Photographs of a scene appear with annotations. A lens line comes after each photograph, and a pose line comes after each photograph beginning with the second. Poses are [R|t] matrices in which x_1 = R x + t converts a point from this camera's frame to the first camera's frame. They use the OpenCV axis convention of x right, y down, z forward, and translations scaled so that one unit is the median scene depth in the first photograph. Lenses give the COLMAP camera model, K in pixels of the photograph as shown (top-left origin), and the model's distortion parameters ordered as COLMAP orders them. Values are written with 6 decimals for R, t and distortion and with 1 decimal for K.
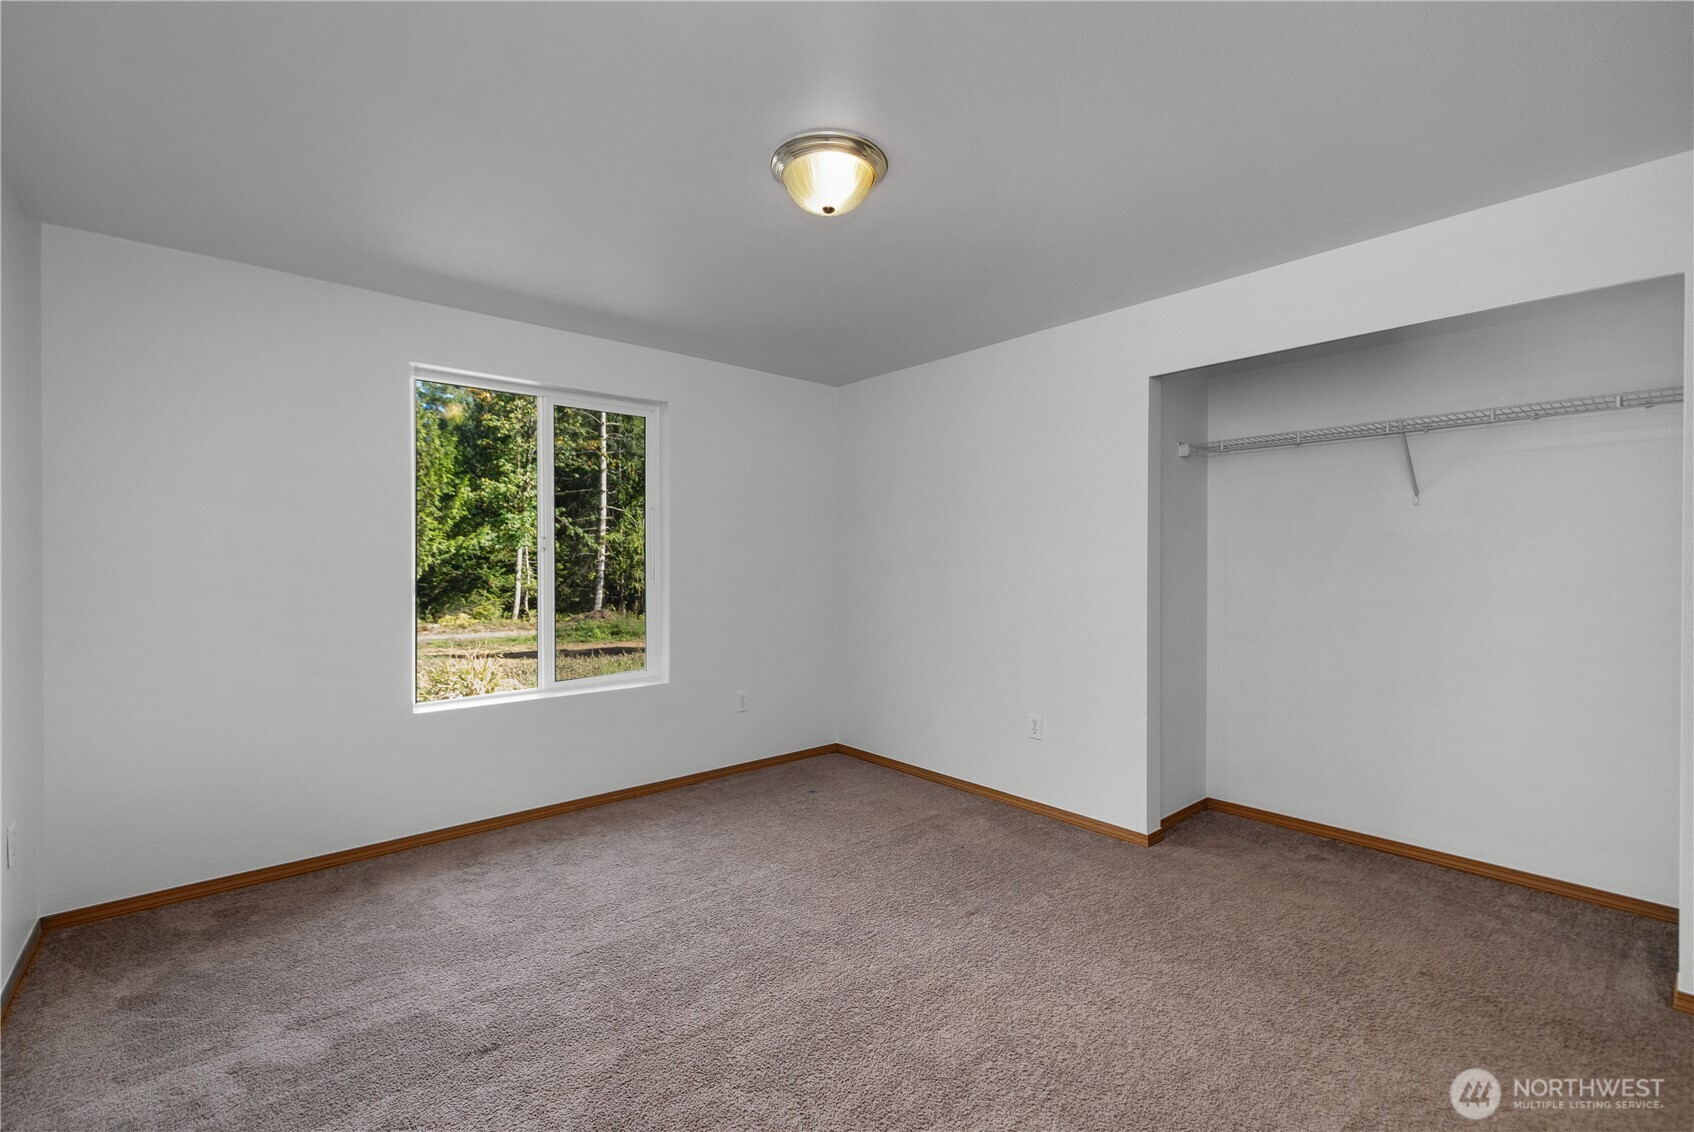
lens RADIAL K [[722.6, 0, 847.5], [0, 722.6, 572.9], [0, 0, 1]] dist [0.000426, -0.000496]
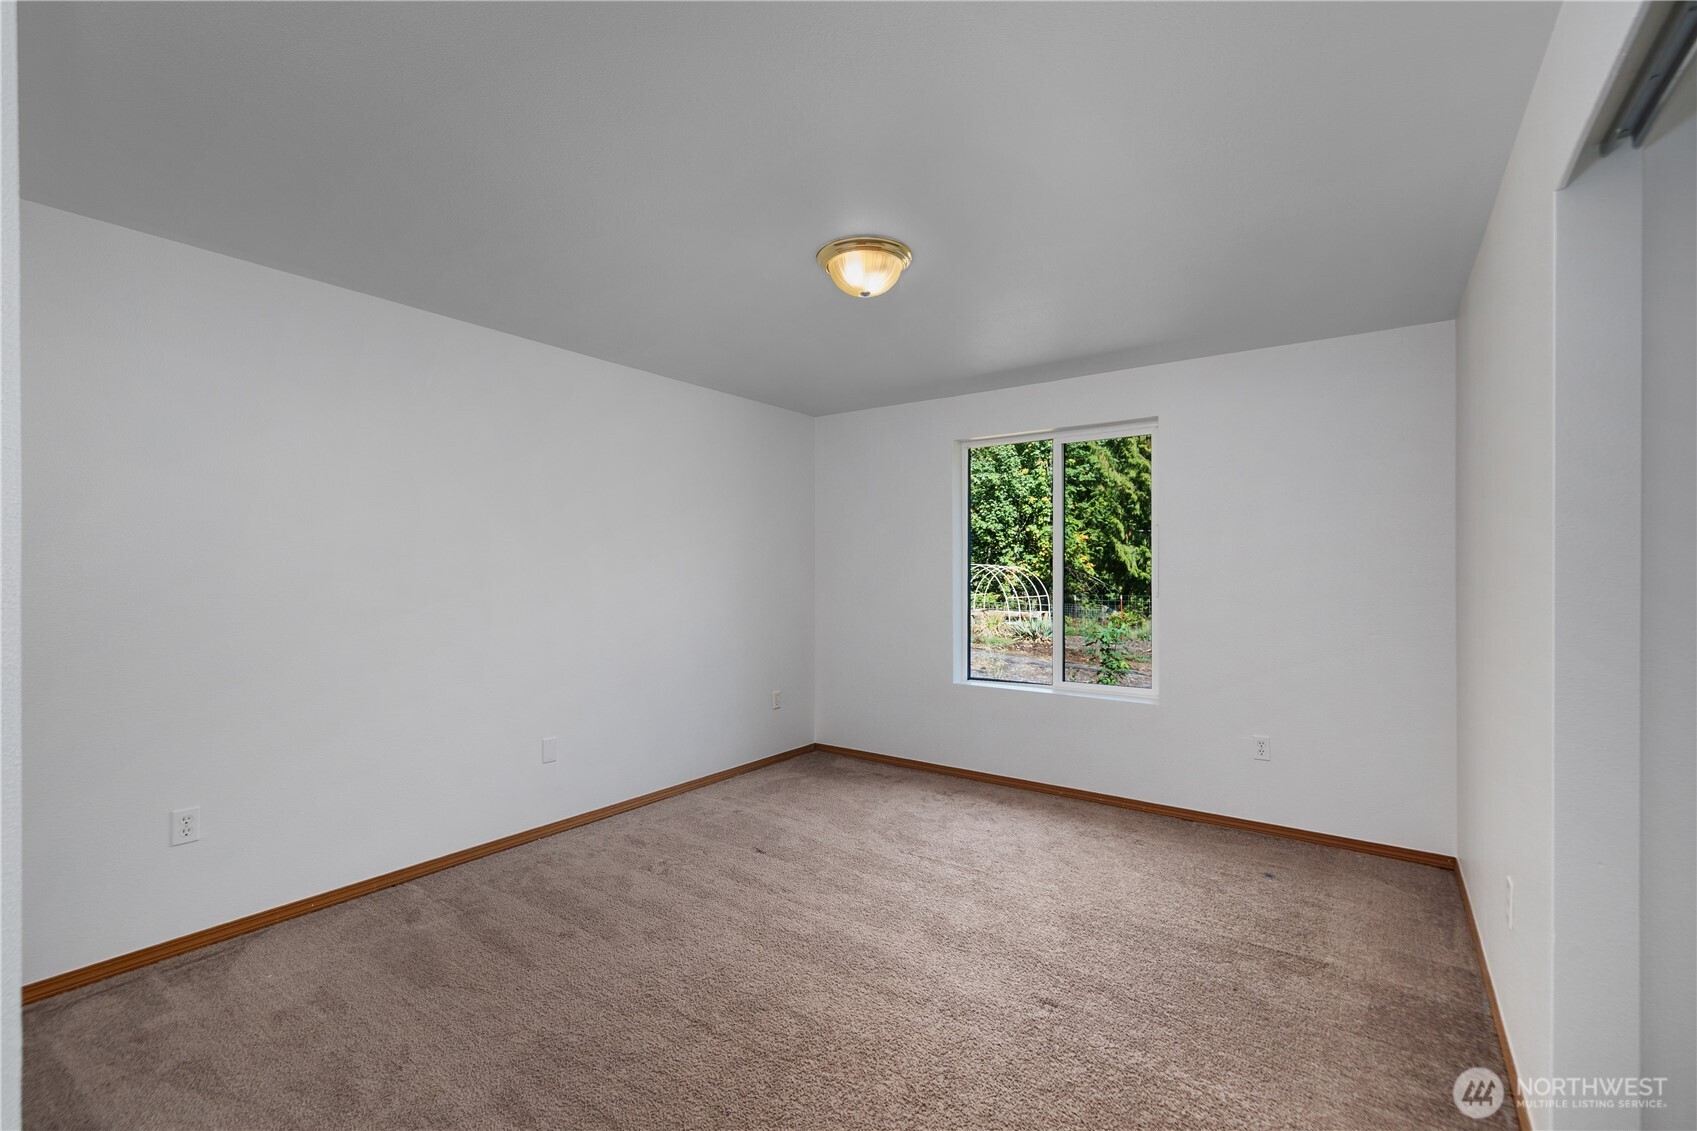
lens RADIAL K [[741.9, 0, 848.5], [0, 741.9, 565.5], [0, 0, 1]] dist [0.000397, 0.000030]
pose [[0.227355, 0.000524, -0.973812, 0.816485], [-0.019313, 0.999806, -0.003972, -0.028320], [0.973620, 0.019710, 0.227321, 0.473178]]
